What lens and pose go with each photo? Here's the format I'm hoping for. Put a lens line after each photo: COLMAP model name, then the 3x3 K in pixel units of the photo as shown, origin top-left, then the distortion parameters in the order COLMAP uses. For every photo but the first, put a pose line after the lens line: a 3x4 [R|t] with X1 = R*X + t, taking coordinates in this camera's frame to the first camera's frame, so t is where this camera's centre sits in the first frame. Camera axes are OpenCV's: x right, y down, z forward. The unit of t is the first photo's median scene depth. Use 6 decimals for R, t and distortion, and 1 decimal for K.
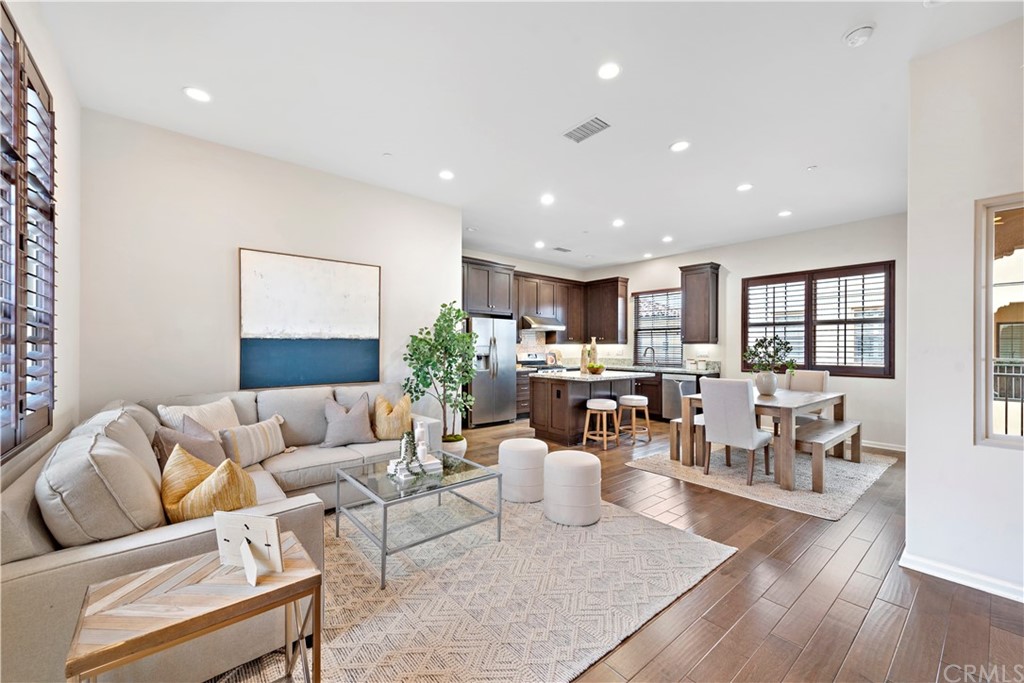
lens RADIAL K [[405.3, 0, 505.3], [0, 405.3, 347.7], [0, 0, 1]] dist [0.011356, -0.000114]
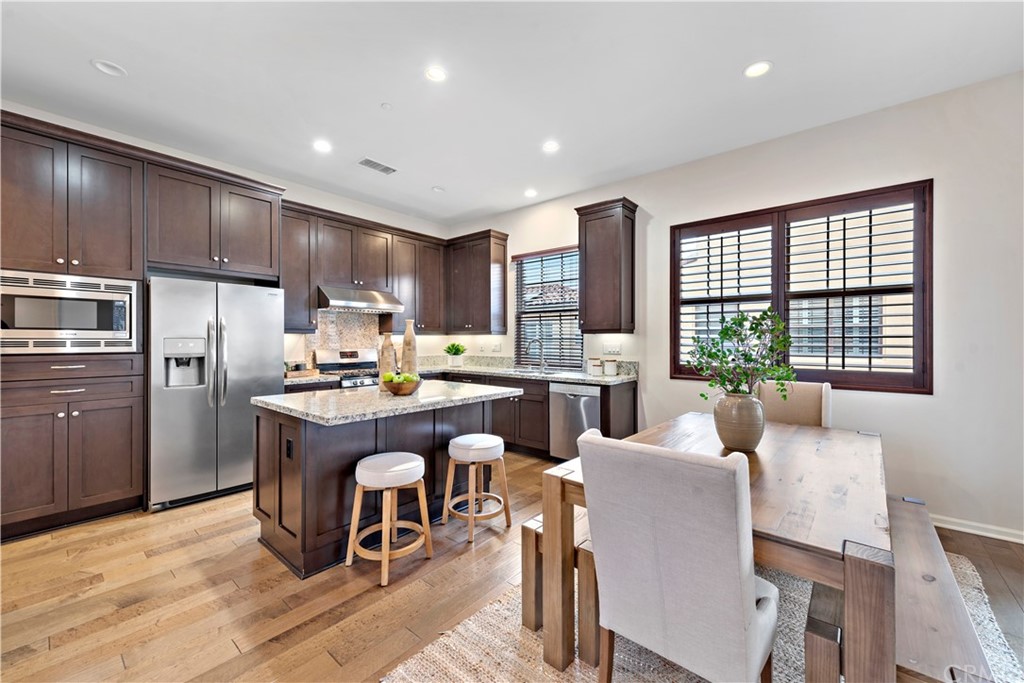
lens RADIAL K [[405.3, 0, 507.9], [0, 405.3, 339.8], [0, 0, 1]] dist [0.011356, -0.000114]
pose [[0.984357, -0.003908, 0.176141, 0.231598], [0.003929, 0.999992, 0.000229, -0.000392], [-0.176140, 0.000467, 0.984365, 0.439002]]
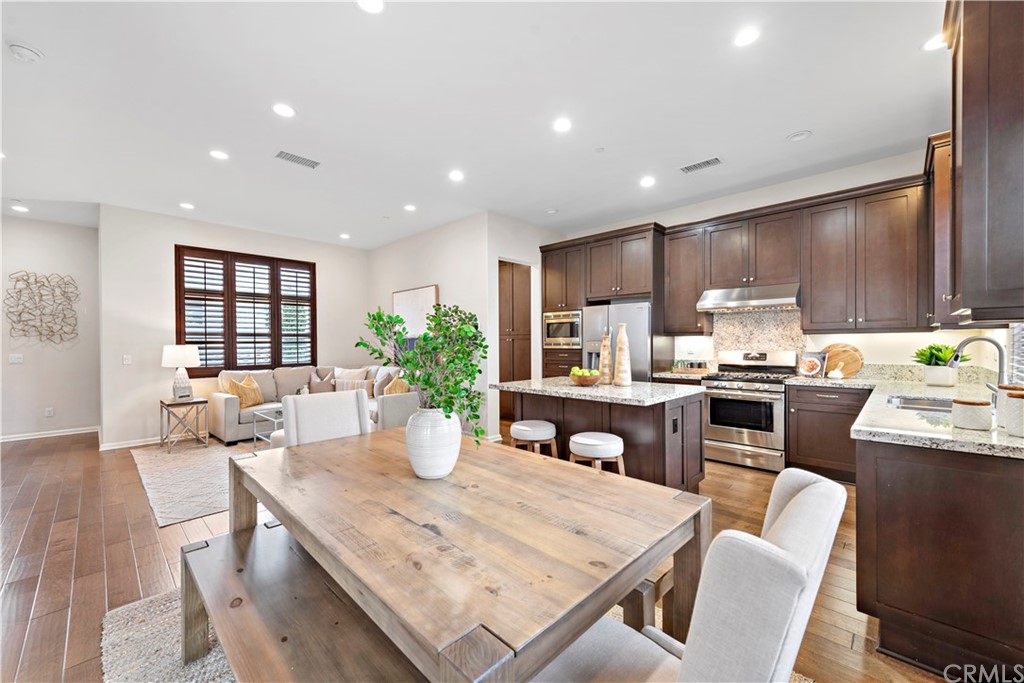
lens RADIAL K [[405.3, 0, 521.1], [0, 405.3, 343.7], [0, 0, 1]] dist [0.011356, -0.000114]
pose [[0.128879, -0.004757, -0.991649, 0.703397], [0.006074, 0.999974, -0.004008, 0.003398], [0.991642, -0.005507, 0.128905, 0.726887]]
